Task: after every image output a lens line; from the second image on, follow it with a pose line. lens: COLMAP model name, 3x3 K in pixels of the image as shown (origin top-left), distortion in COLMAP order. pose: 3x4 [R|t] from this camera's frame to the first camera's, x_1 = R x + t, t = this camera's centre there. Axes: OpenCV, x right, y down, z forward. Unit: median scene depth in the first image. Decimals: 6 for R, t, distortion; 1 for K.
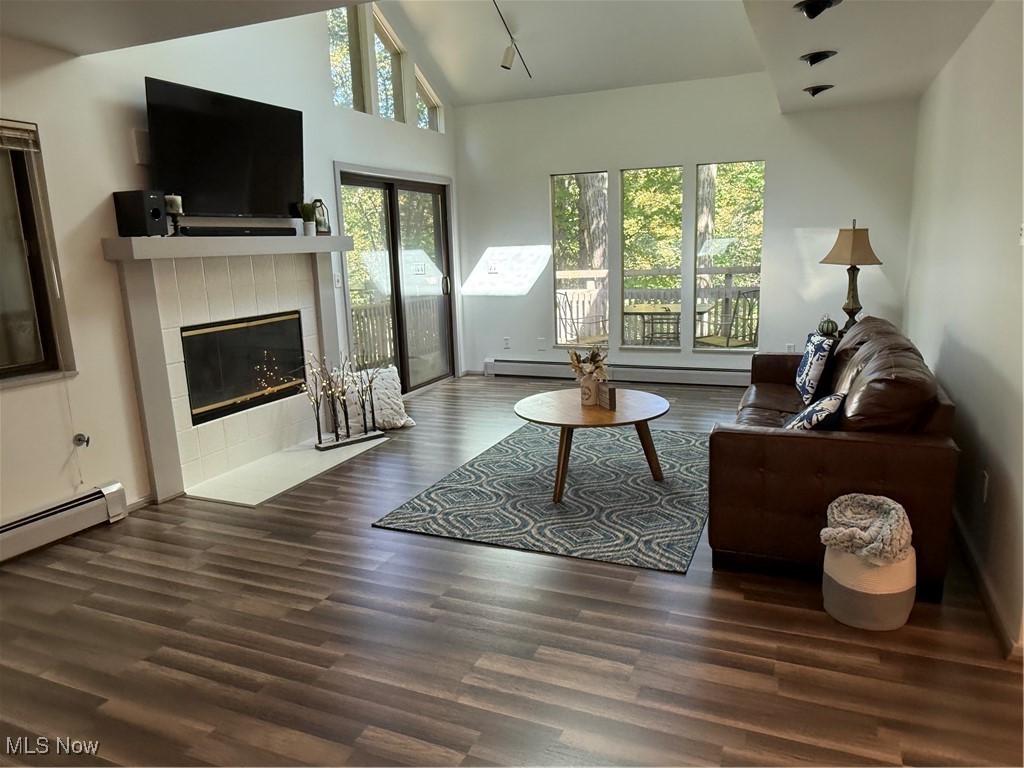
lens RADIAL K [[693.7, 0, 510.6], [0, 693.7, 381.9], [0, 0, 1]] dist [0.000808, -0.000812]
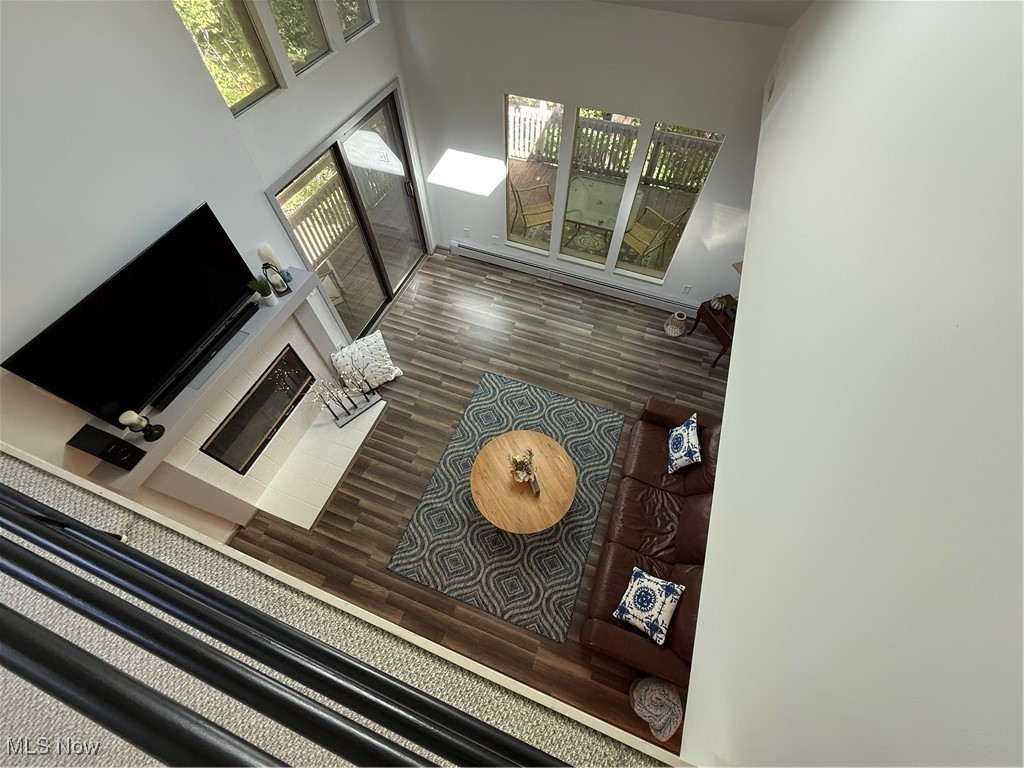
lens RADIAL K [[408.6, 0, 511.3], [0, 408.6, 385.7], [0, 0, 1]] dist [0.000307, 0.000887]
pose [[0.998104, -0.019242, 0.058469, 0.049199], [-0.029481, 0.684415, 0.728496, -0.801896], [-0.054035, -0.728838, 0.682550, 0.624335]]
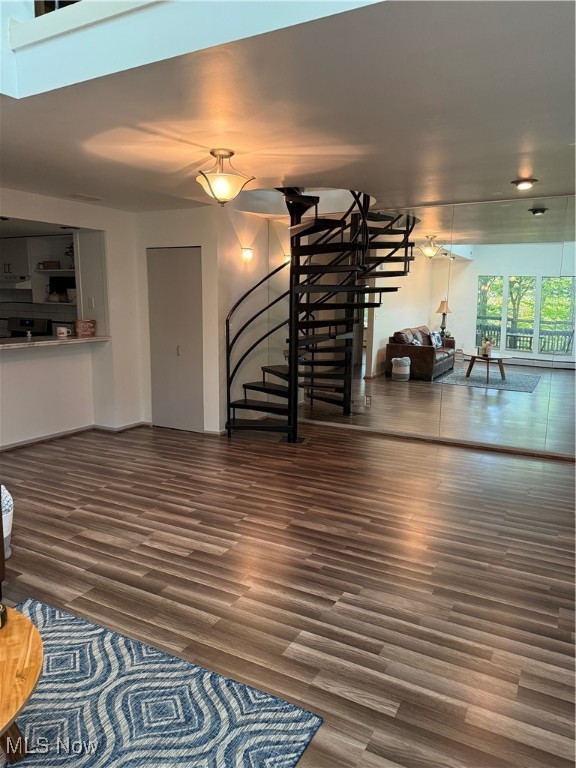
lens RADIAL K [[544.0, 0, 285.2], [0, 544.0, 391.0], [0, 0, 1]] dist [-0.000631, -0.002132]
pose [[-0.995082, 0.003191, 0.099001, -0.213668], [0.039211, 0.930524, 0.364126, -0.291376], [-0.090961, 0.366217, -0.926073, 1.362796]]
